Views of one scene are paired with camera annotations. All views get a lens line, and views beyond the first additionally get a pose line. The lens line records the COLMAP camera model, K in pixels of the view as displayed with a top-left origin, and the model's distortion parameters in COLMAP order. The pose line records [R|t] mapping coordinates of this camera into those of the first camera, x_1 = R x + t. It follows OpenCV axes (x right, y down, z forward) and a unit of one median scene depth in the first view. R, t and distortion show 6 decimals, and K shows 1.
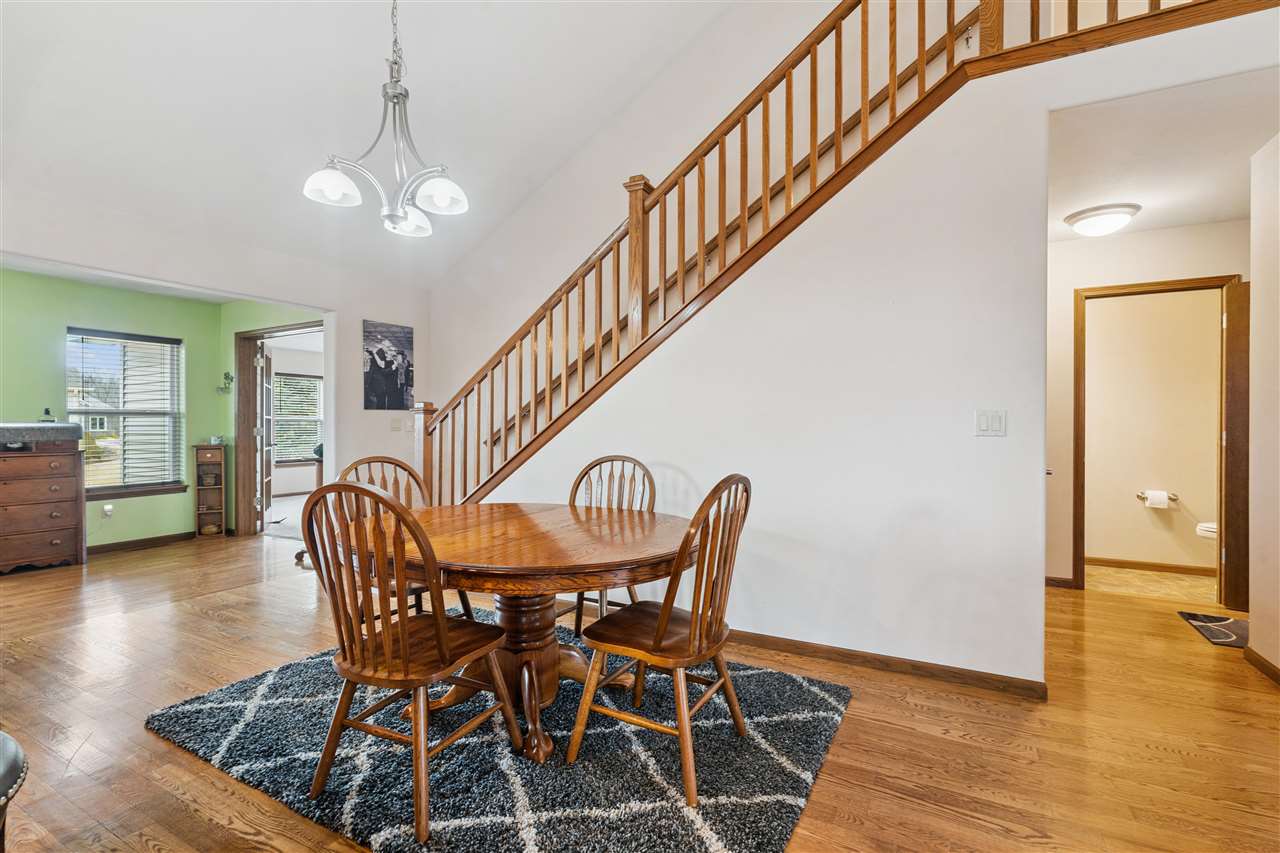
lens RADIAL K [[581.7, 0, 642.0], [0, 581.7, 426.8], [0, 0, 1]] dist [0.001214, -0.000186]
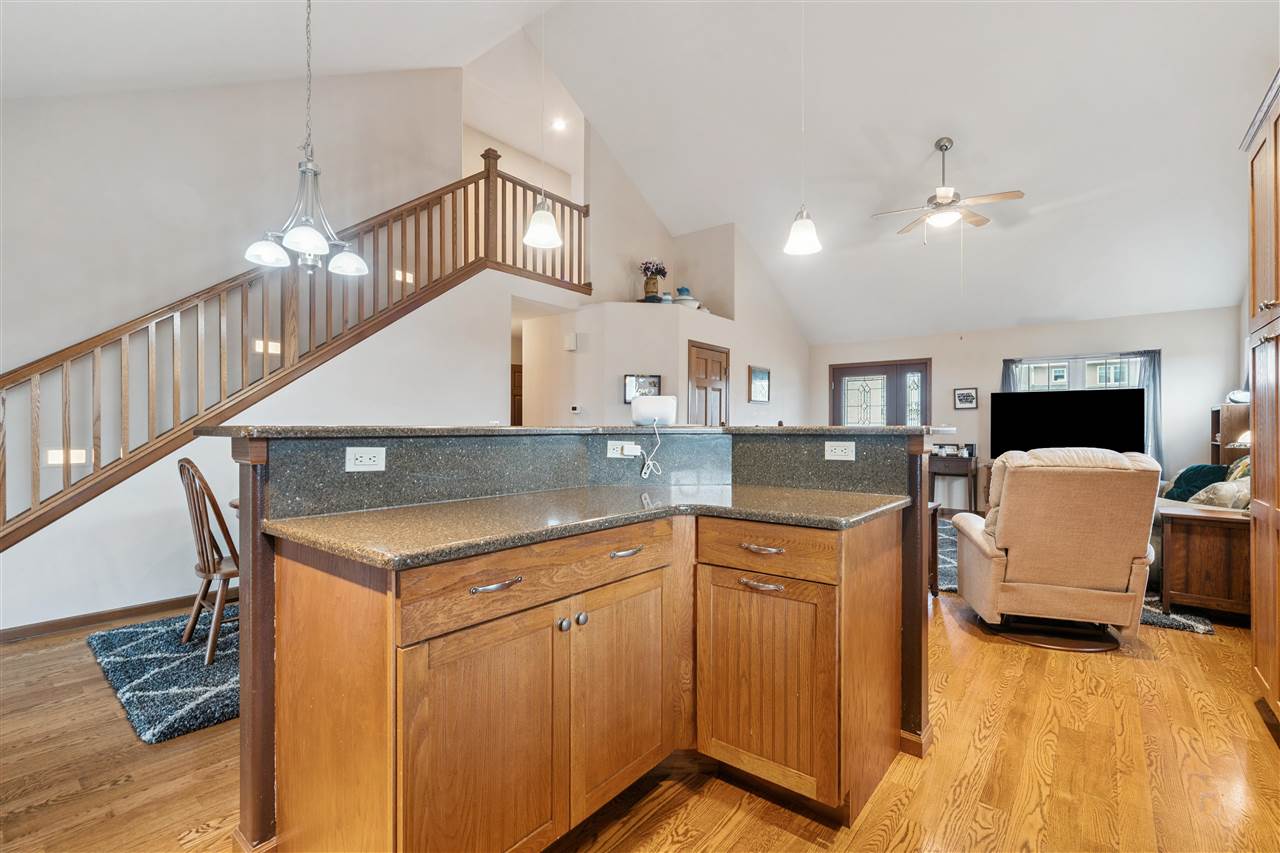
lens RADIAL K [[581.7, 0, 643.6], [0, 581.7, 424.5], [0, 0, 1]] dist [0.001214, -0.000186]
pose [[0.166485, -0.006396, 0.986023, -1.529663], [0.006110, 0.999966, 0.005455, -0.009672], [-0.986025, 0.005116, 0.166518, 0.054083]]
